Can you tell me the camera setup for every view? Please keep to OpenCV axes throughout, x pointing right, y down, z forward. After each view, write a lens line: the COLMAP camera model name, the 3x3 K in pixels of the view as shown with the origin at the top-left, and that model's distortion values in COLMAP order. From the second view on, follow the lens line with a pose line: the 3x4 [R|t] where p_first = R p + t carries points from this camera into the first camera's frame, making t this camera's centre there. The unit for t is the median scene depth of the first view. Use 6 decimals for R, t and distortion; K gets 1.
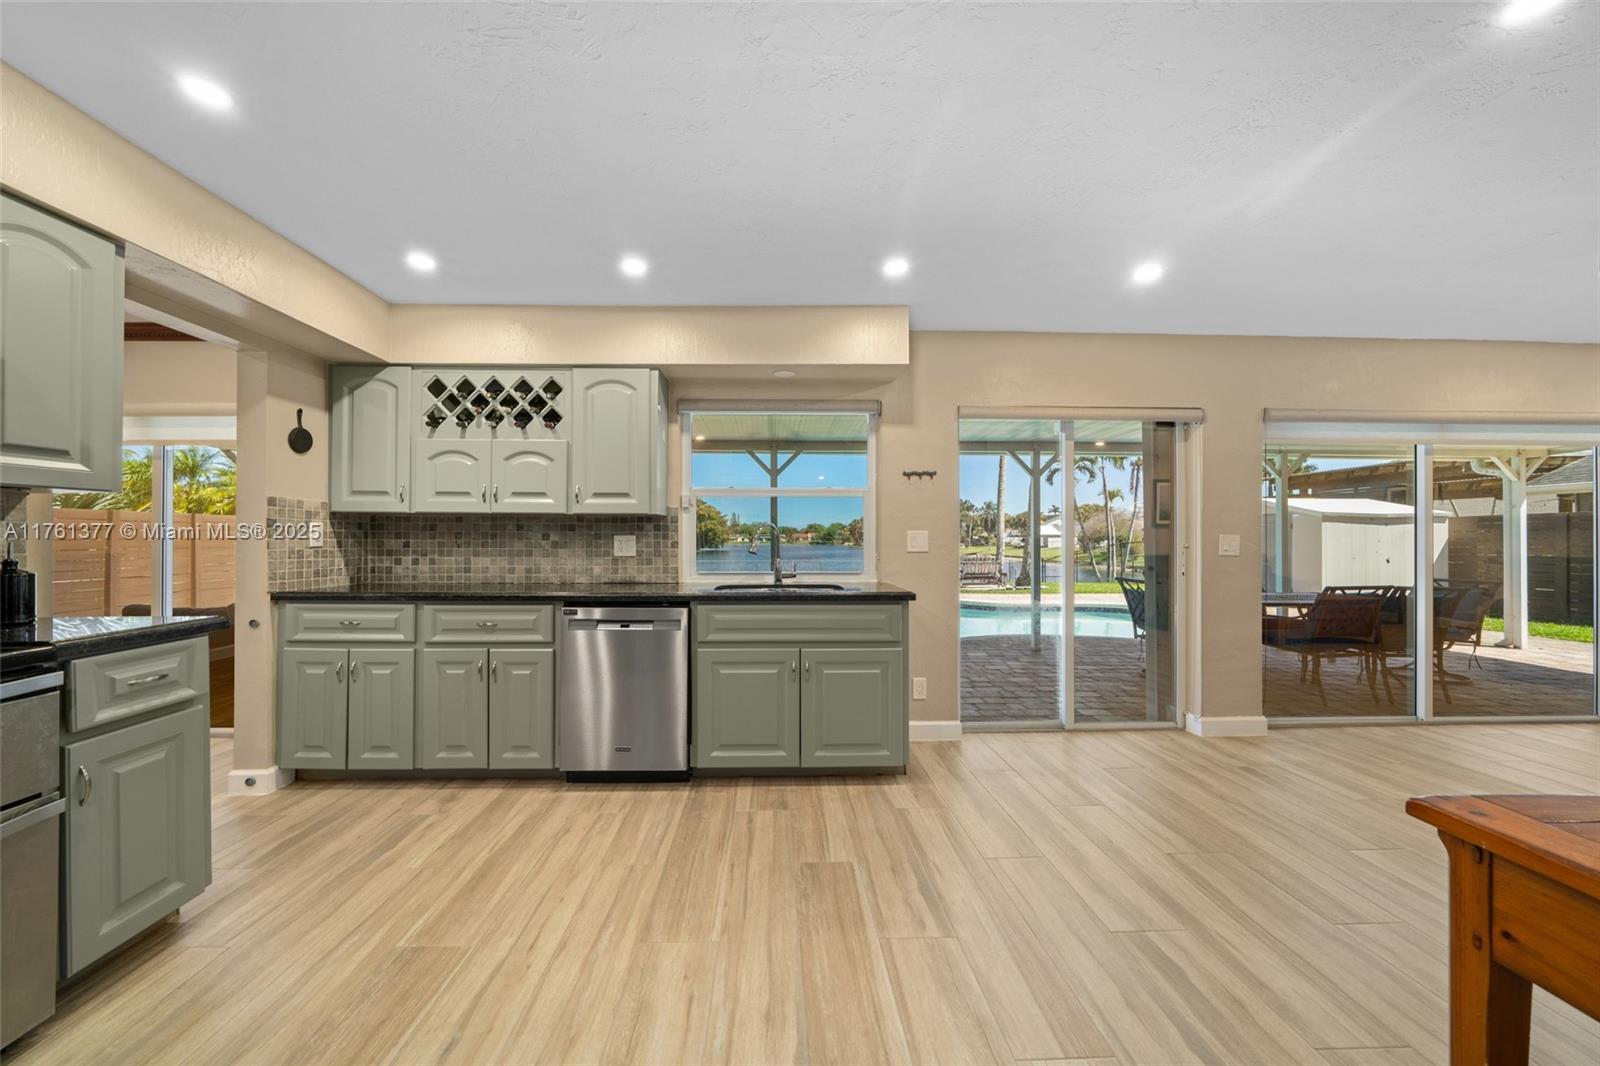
lens RADIAL K [[551.8, 0, 800.0], [0, 551.8, 533.0], [0, 0, 1]] dist [0.000084, 0.000009]
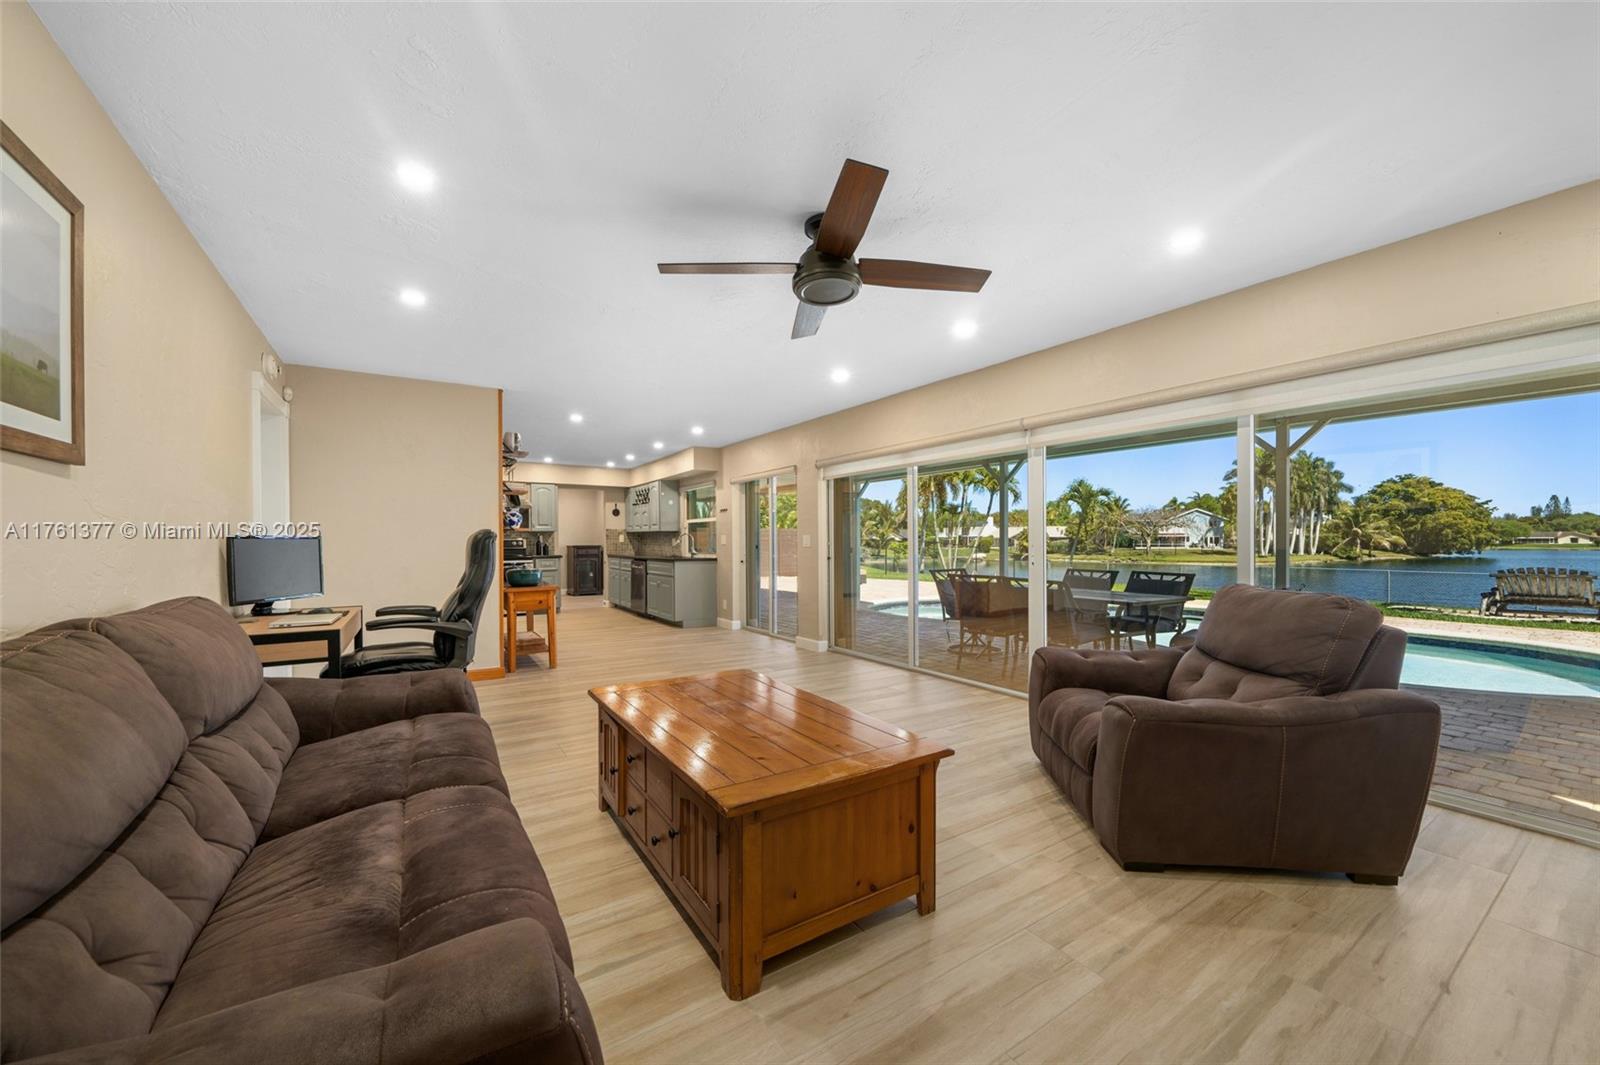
lens RADIAL K [[596.8, 0, 800.0], [0, 596.8, 532.5], [0, 0, 1]] dist [-0.000036, 0.000002]
pose [[0.513008, -0.007767, -0.858349, 2.384979], [0.007768, 0.999960, -0.004406, -0.009419], [0.858349, -0.004407, 0.513048, 0.031865]]
